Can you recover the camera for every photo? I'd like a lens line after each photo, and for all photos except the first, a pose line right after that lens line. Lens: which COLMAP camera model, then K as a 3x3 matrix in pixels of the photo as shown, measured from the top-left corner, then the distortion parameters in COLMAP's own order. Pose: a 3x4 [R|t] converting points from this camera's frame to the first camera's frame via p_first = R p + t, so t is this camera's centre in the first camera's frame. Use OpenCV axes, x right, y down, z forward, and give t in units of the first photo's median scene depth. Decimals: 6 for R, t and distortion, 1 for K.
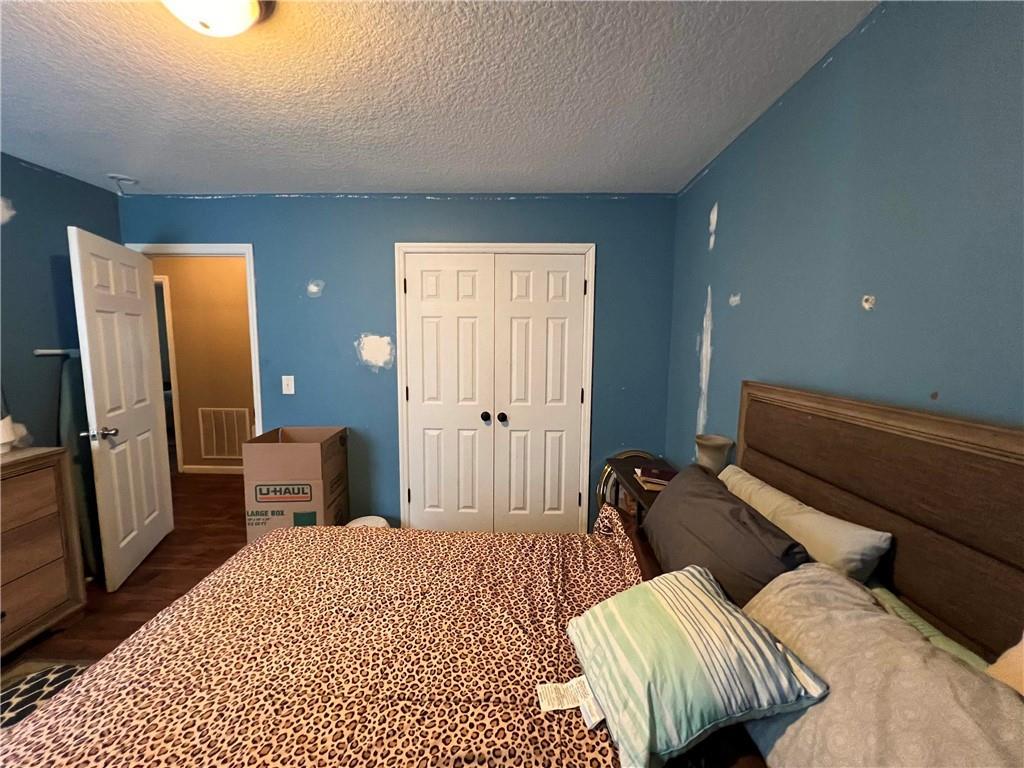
lens RADIAL K [[410.0, 0, 514.5], [0, 410.0, 385.7], [0, 0, 1]] dist [-0.003398, 0.000848]
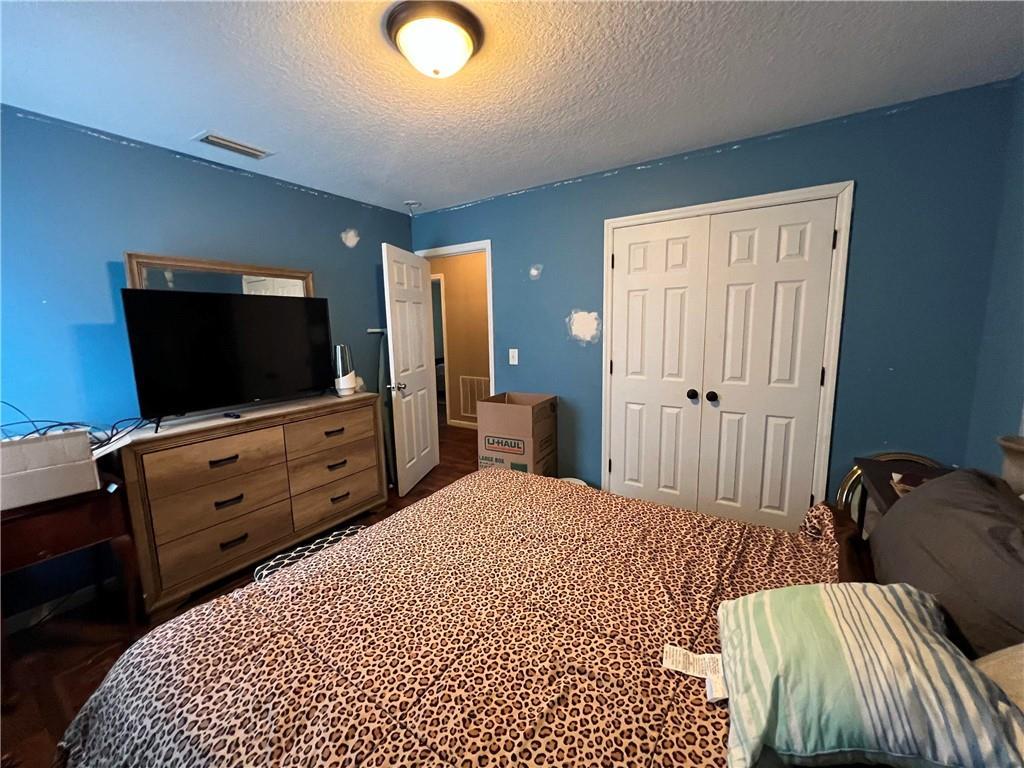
lens RADIAL K [[411.3, 0, 512.9], [0, 411.3, 385.9], [0, 0, 1]] dist [-0.003691, 0.001783]
pose [[0.848069, 0.054009, -0.527127, 0.107004], [-0.031119, 0.998152, 0.052203, 0.028204], [0.528972, -0.027867, 0.848182, -0.014279]]
